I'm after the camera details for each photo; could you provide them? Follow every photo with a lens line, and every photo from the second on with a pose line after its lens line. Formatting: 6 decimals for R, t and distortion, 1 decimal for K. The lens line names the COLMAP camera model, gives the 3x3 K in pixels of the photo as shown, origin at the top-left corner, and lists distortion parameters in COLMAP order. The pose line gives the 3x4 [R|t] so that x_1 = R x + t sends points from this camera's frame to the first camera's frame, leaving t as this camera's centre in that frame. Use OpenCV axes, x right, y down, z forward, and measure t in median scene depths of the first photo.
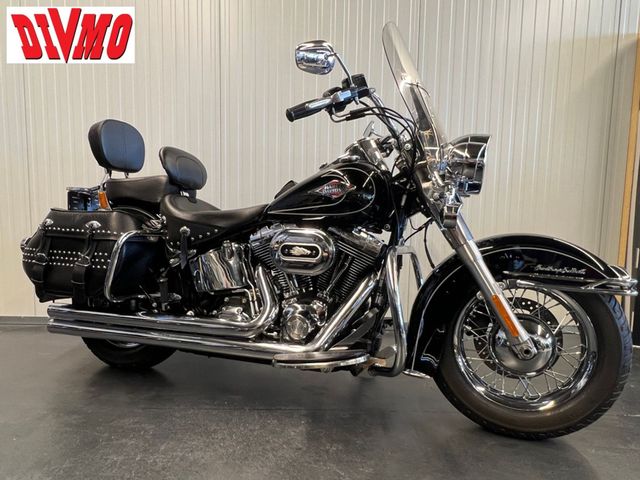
lens RADIAL K [[419.7, 0, 327.0], [0, 419.7, 250.0], [0, 0, 1]] dist [0.009805, 0.003411]
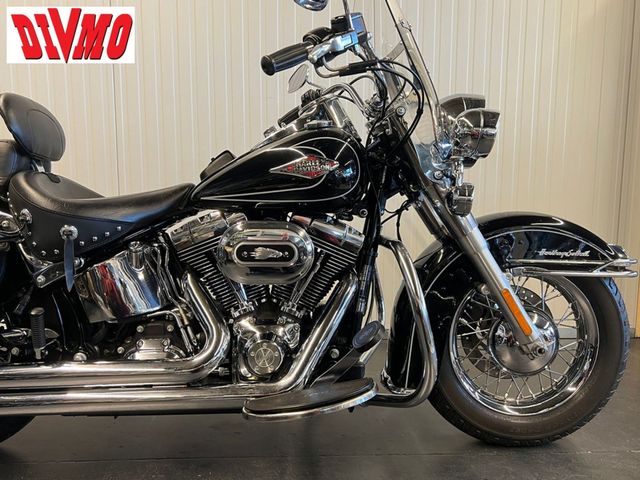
lens RADIAL K [[544.7, 0, 319.8], [0, 544.7, 237.8], [0, 0, 1]] dist [0.076826, -0.100436]
pose [[0.934057, -0.064795, 0.351198, -0.276216], [0.048573, 0.997314, 0.054816, -0.063338], [-0.353806, -0.034142, 0.934695, 0.082399]]
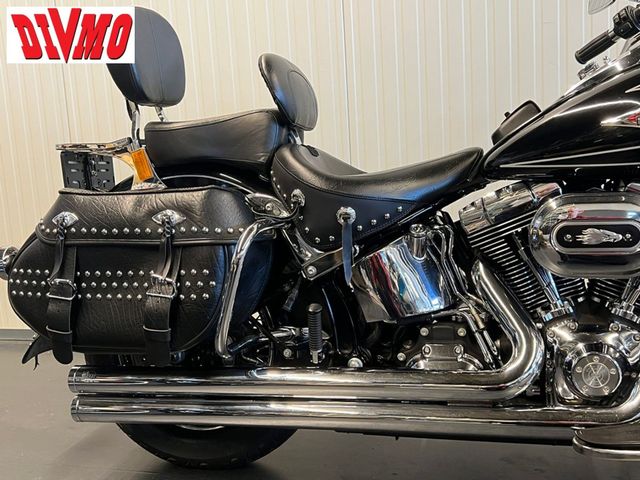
lens RADIAL K [[721.4, 0, 308.9], [0, 721.4, 242.5], [0, 0, 1]] dist [0.053543, 0.000000]
pose [[0.994240, -0.092278, 0.054507, -0.438267], [0.088141, 0.993358, 0.073965, -0.081646], [-0.060971, -0.068734, 0.995770, 0.085399]]
